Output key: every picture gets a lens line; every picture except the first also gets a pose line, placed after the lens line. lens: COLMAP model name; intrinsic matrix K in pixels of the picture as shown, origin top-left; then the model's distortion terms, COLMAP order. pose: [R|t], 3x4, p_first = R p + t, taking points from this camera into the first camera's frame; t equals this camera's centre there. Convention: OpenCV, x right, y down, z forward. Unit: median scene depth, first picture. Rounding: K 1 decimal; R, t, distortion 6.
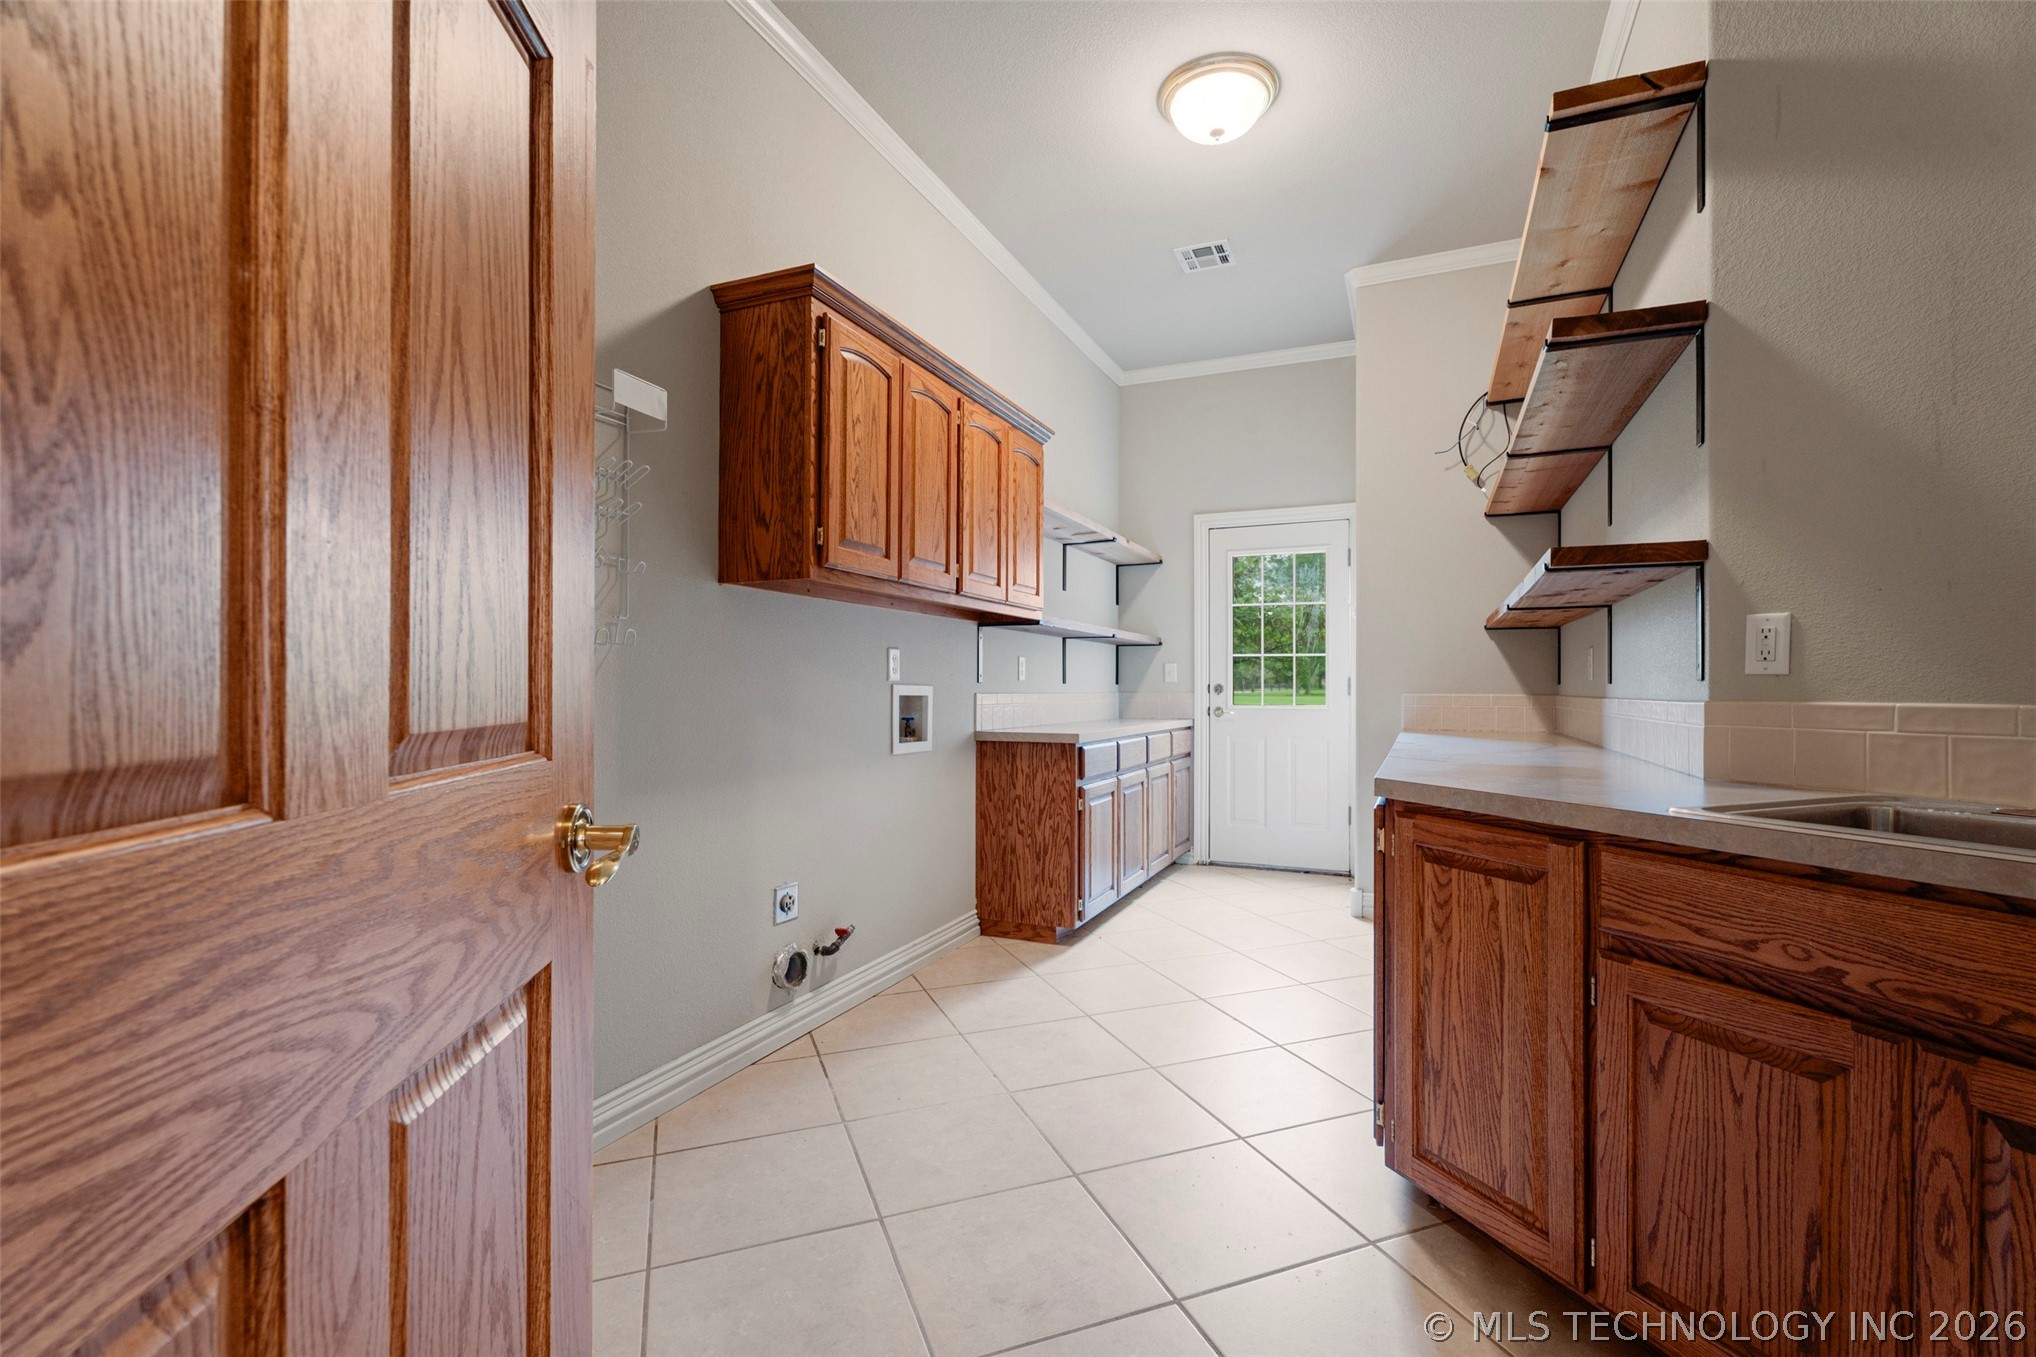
lens RADIAL K [[903.9, 0, 1023.9], [0, 903.9, 685.3], [0, 0, 1]] dist [0.006991, 0.000025]
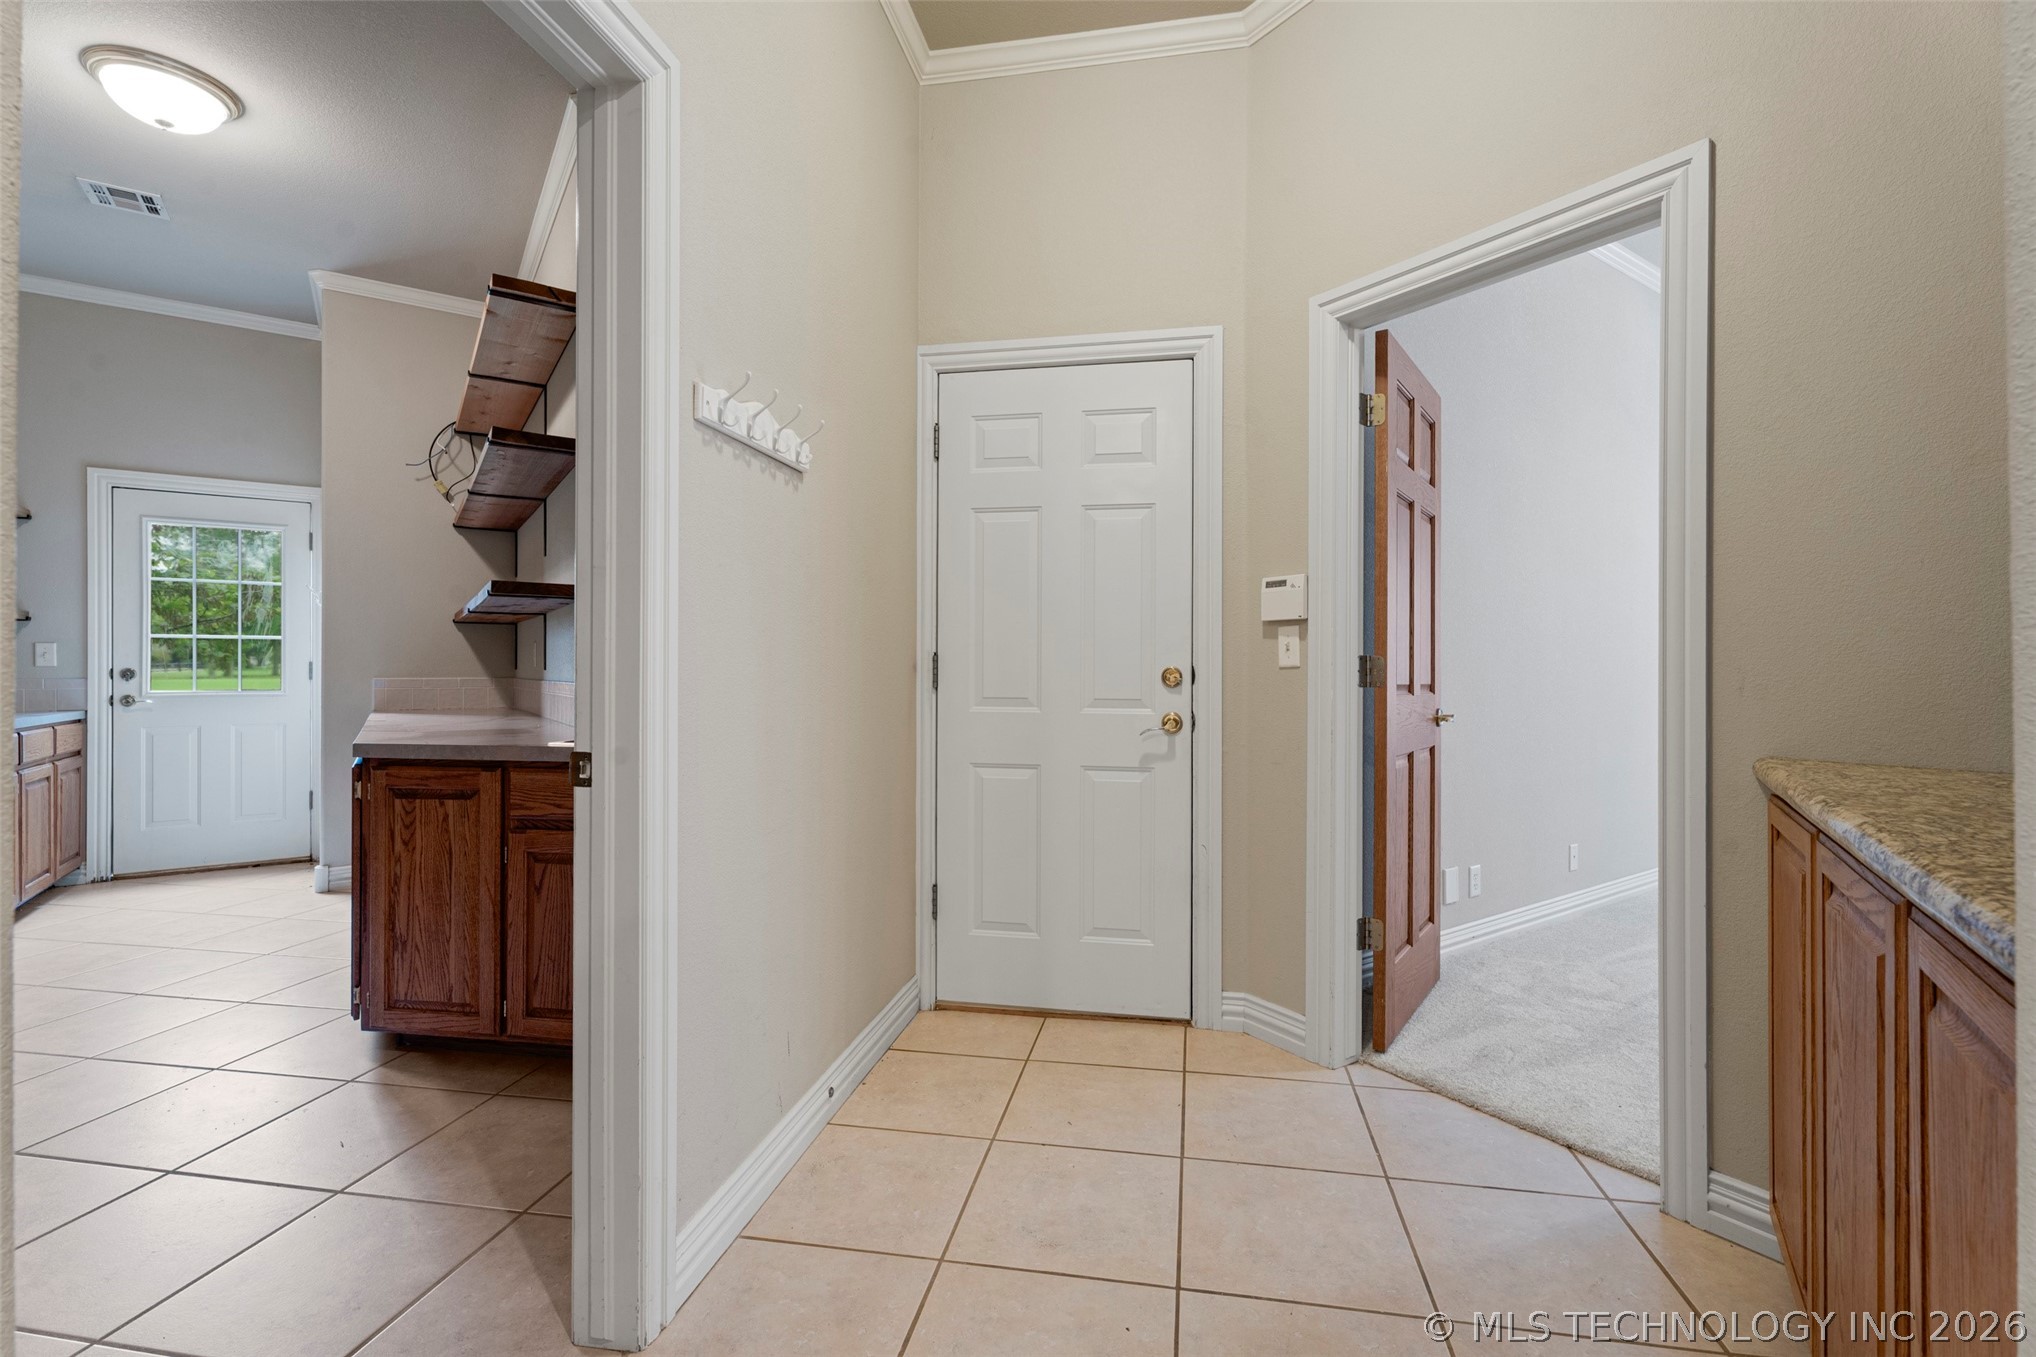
lens RADIAL K [[913.7, 0, 1051.3], [0, 913.7, 664.5], [0, 0, 1]] dist [0.003592, -0.003068]
pose [[0.507647, 0.001509, 0.861564, -0.248453], [-0.000942, 0.999999, -0.001196, -0.013661], [-0.861564, -0.000205, 0.507648, -0.564004]]
